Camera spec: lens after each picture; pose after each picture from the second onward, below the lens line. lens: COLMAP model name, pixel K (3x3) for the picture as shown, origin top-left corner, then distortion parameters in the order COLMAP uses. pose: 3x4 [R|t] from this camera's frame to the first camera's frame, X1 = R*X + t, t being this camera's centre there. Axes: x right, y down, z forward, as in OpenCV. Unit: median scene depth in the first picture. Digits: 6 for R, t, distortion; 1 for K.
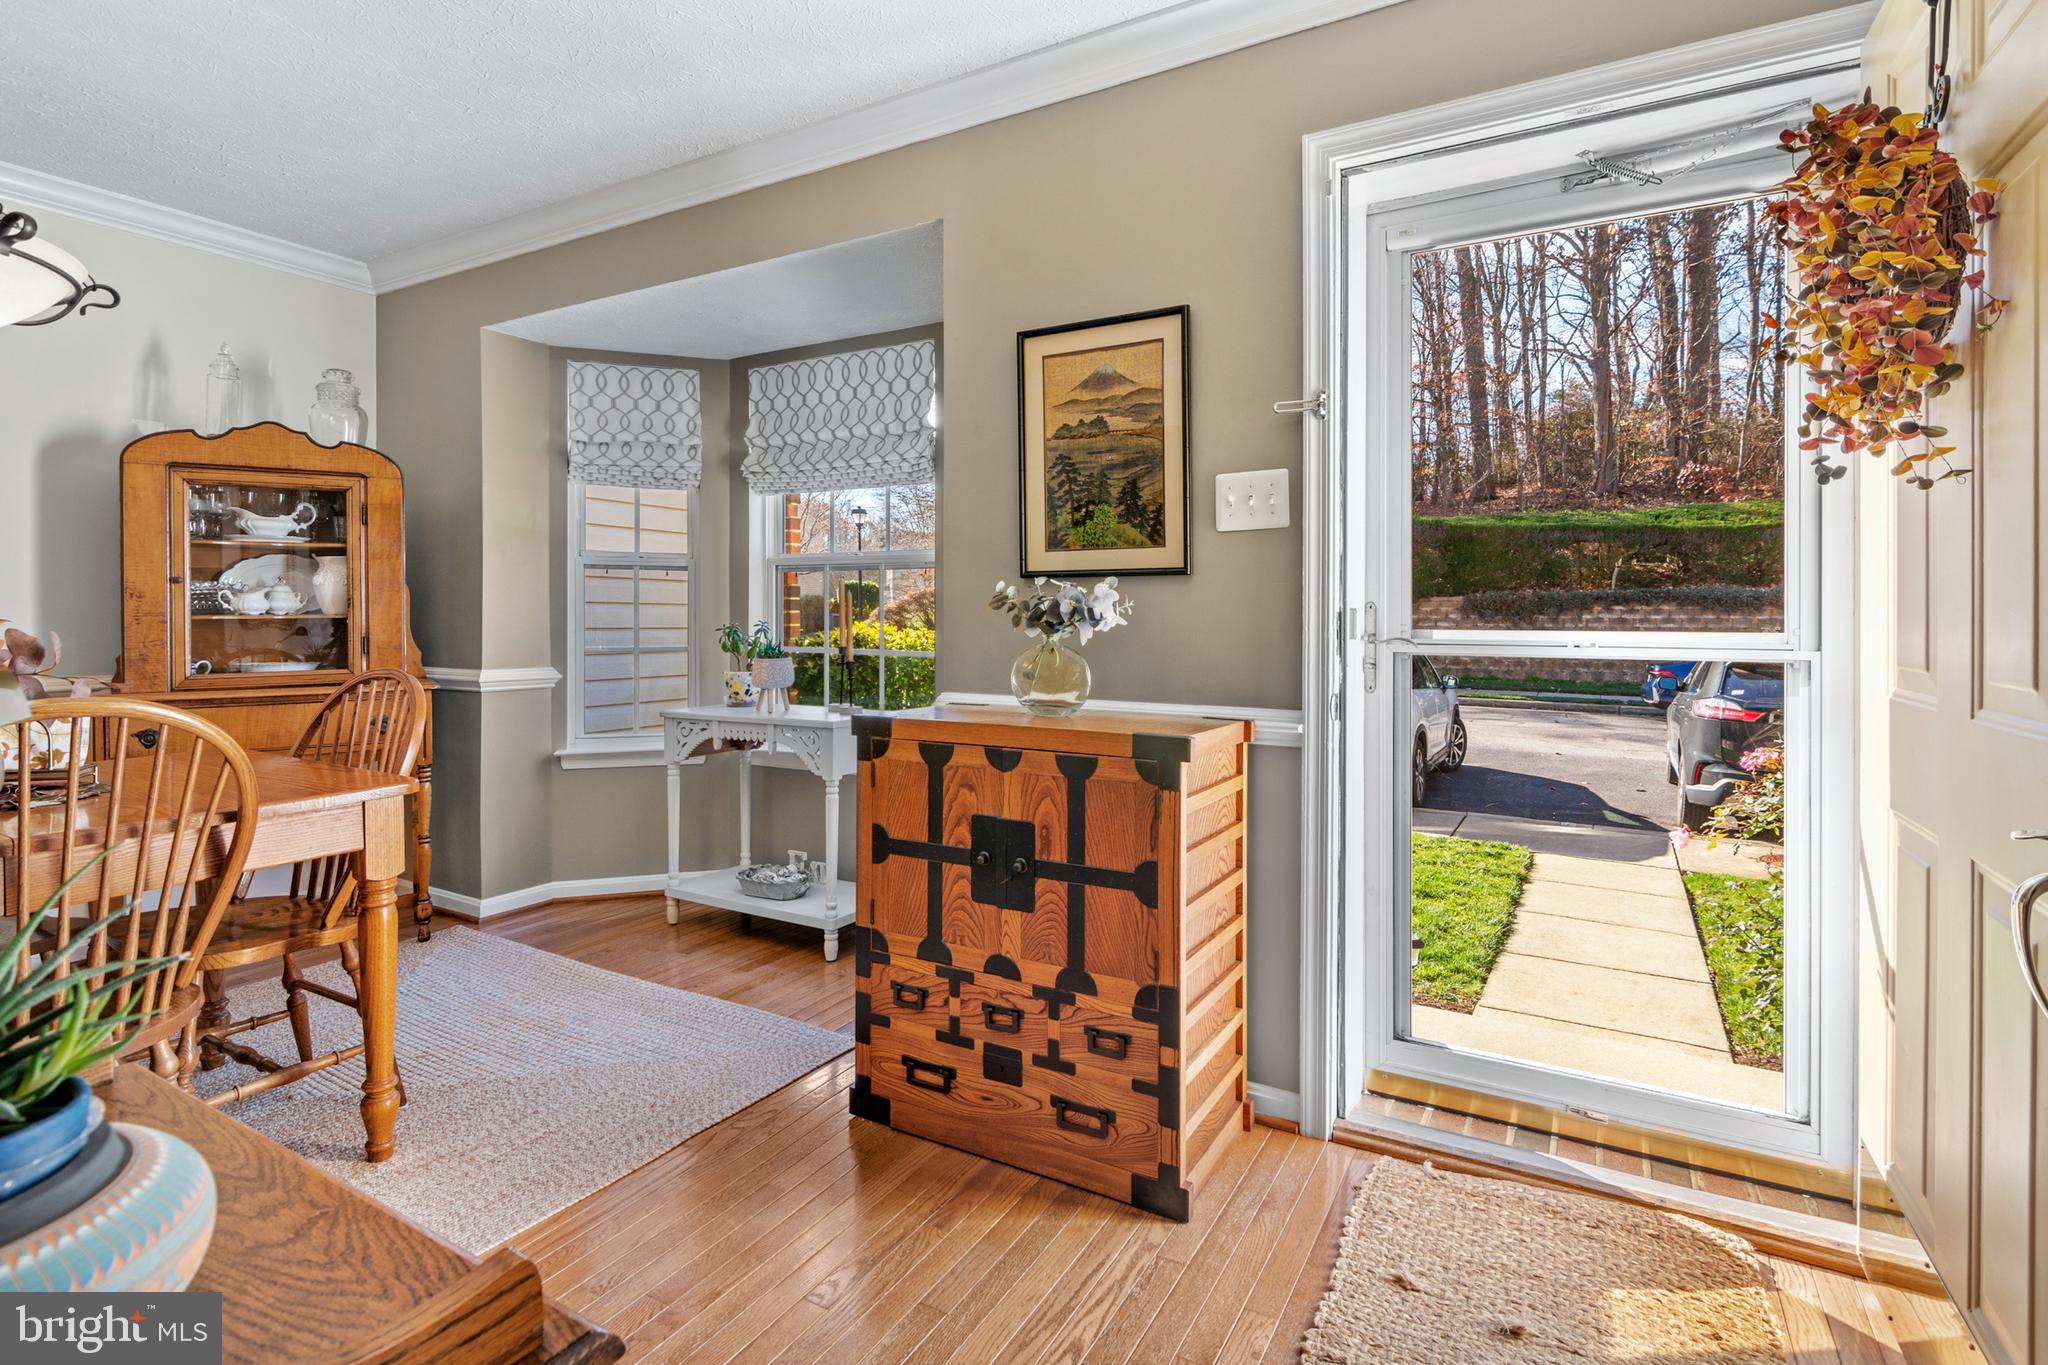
lens RADIAL K [[986.2, 0, 1035.2], [0, 986.2, 624.5], [0, 0, 1]] dist [-0.001893, -0.000487]
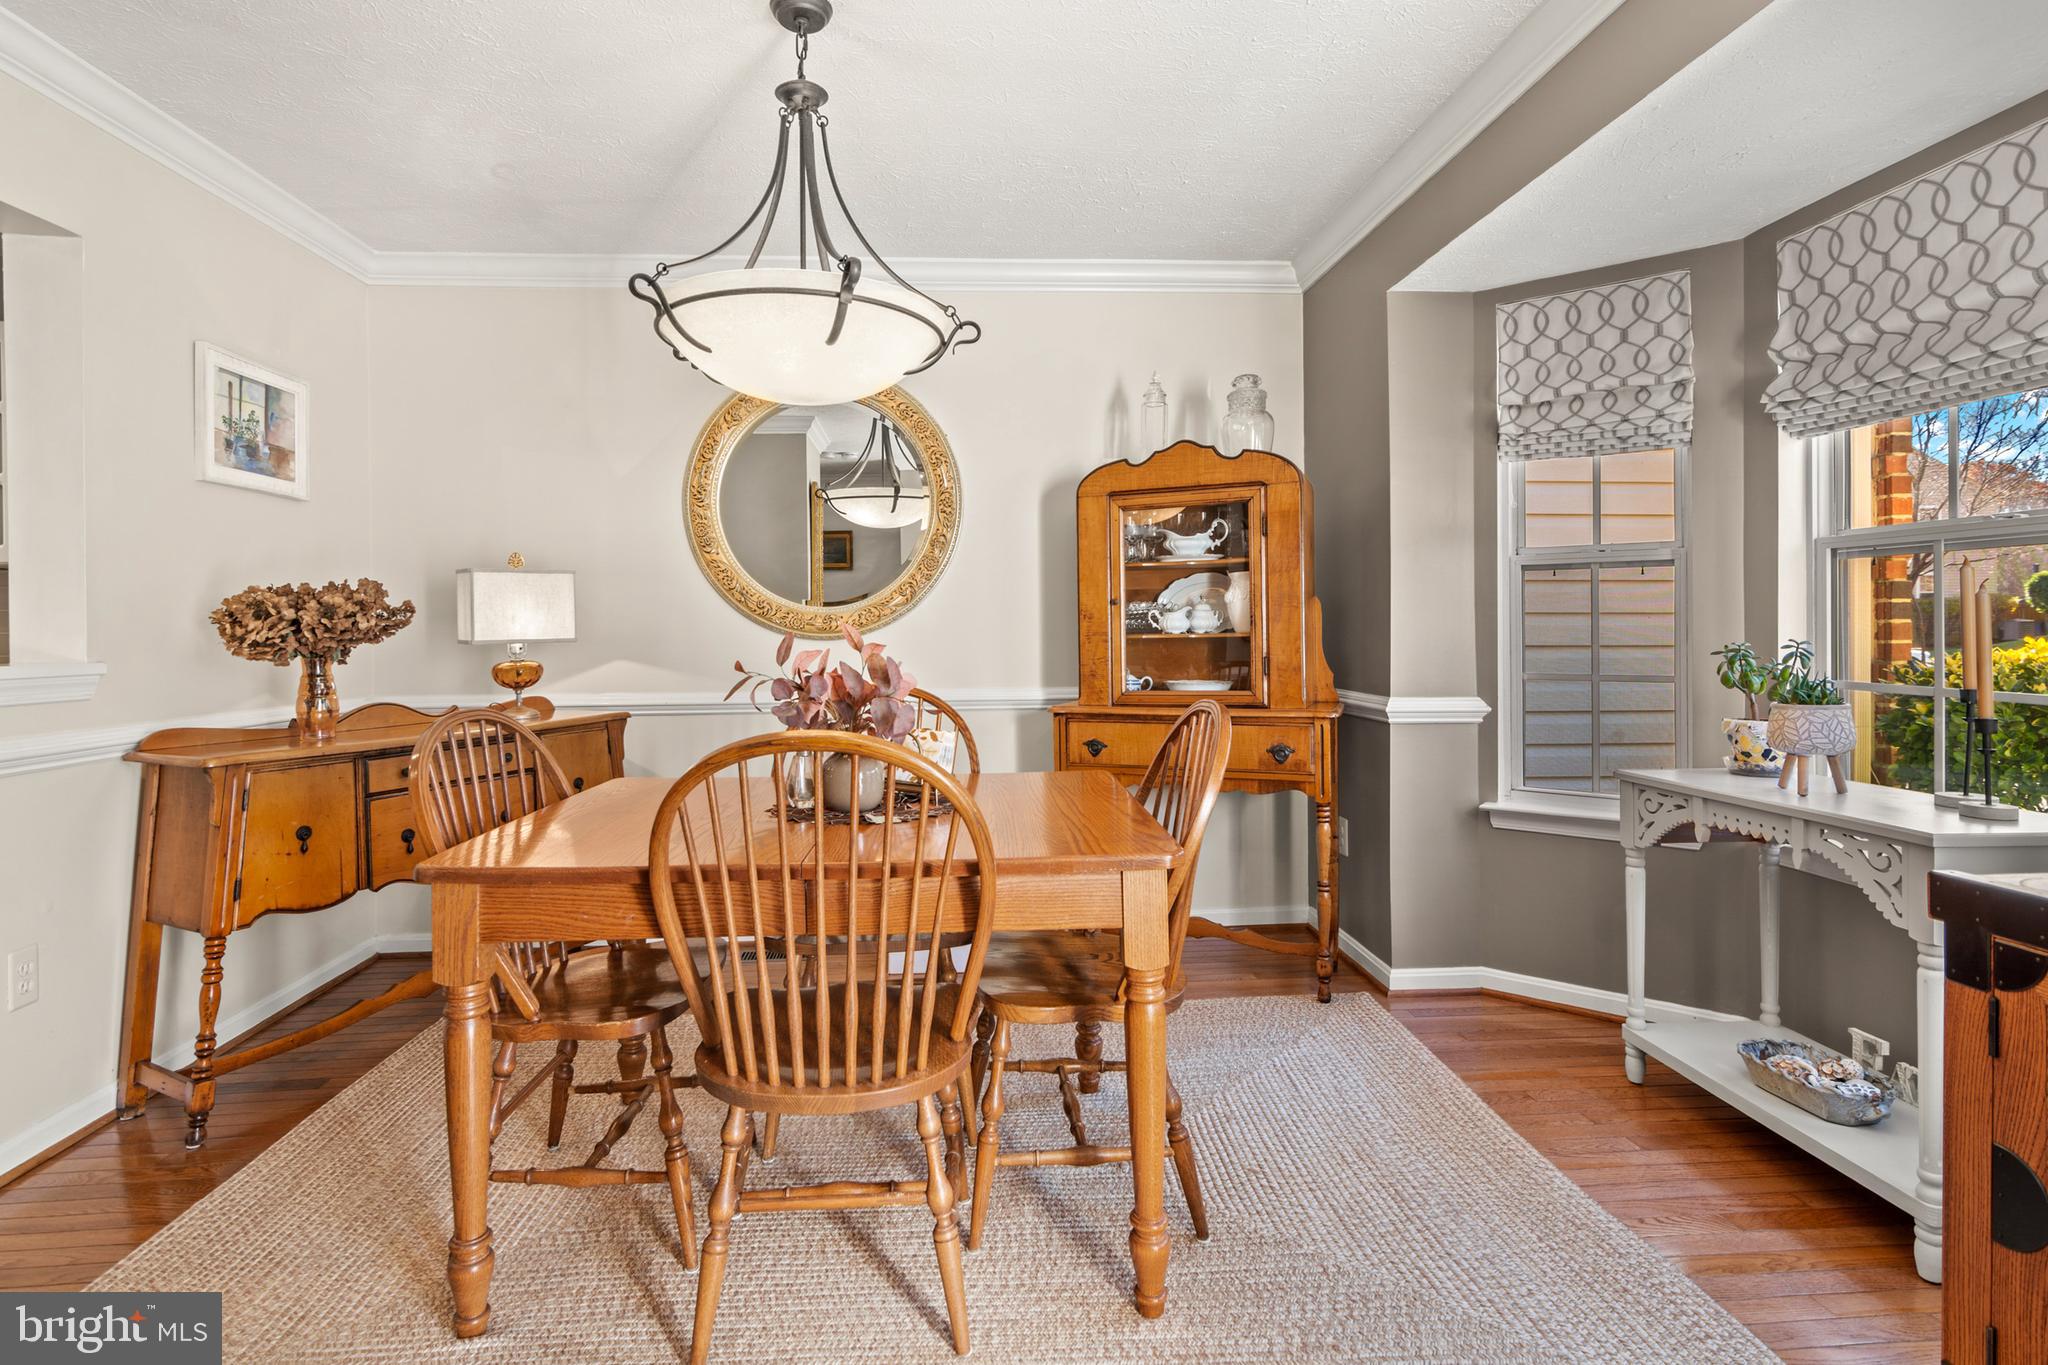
lens RADIAL K [[1003.7, 0, 997.4], [0, 1003.7, 636.5], [0, 0, 1]] dist [0.000746, -0.001307]
pose [[0.542579, 0.000534, -0.840004, -0.025325], [0.001334, 0.999998, 0.001497, -0.008753], [0.840003, -0.001933, 0.542578, 0.283702]]
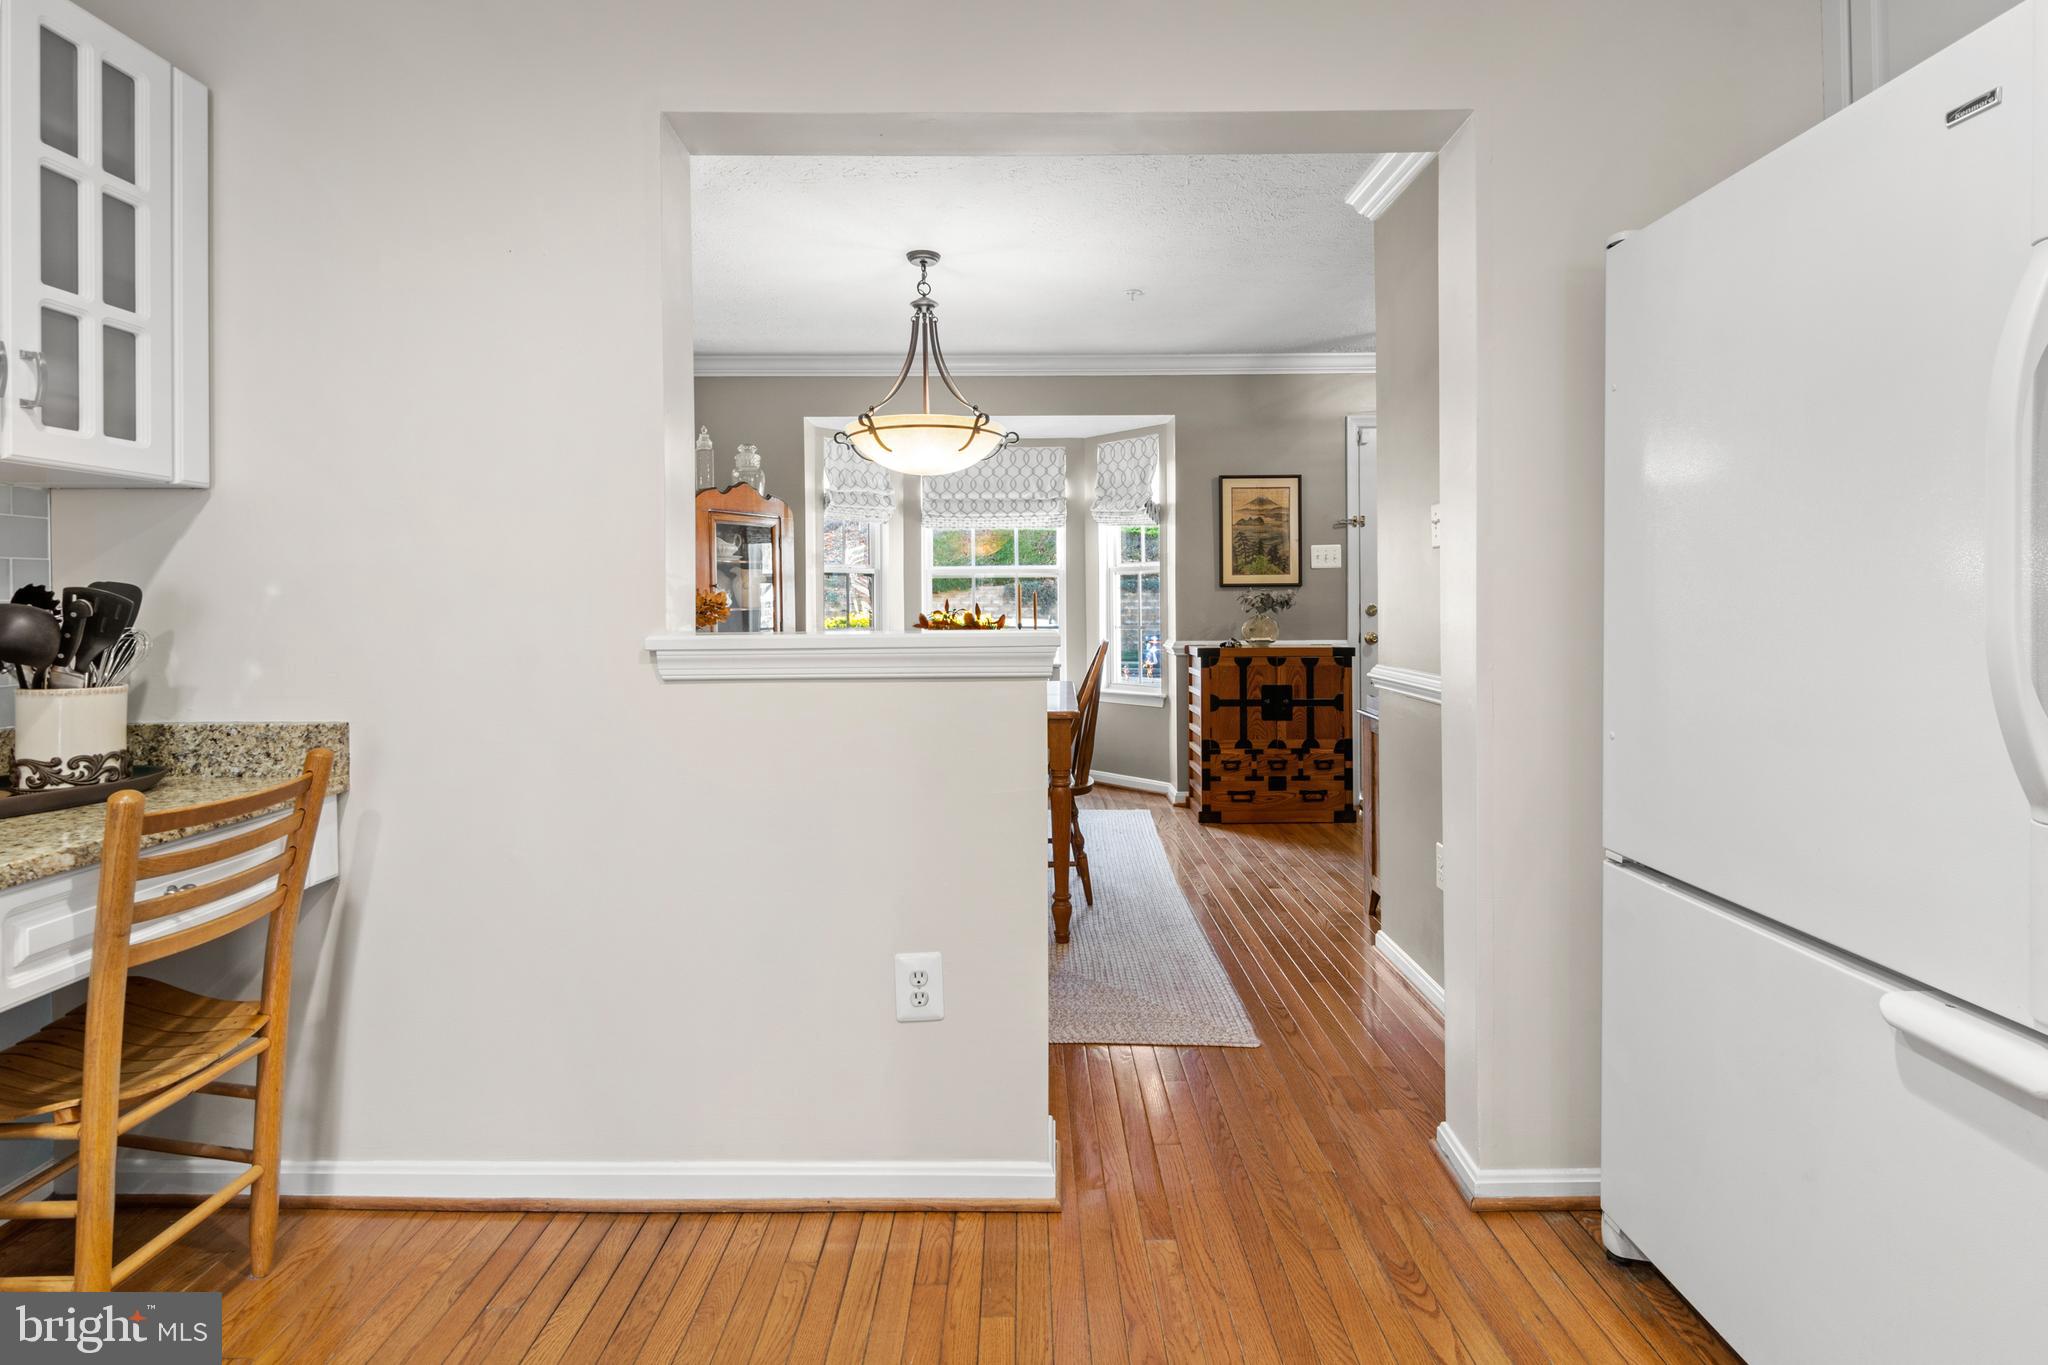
lens RADIAL K [[962.7, 0, 1016.7], [0, 962.7, 619.0], [0, 0, 1]] dist [-0.003737, -0.001106]
pose [[0.873508, -0.016154, 0.486542, -1.117931], [0.012193, 0.999862, 0.011307, -0.003849], [-0.486657, -0.003944, 0.873584, -0.503856]]
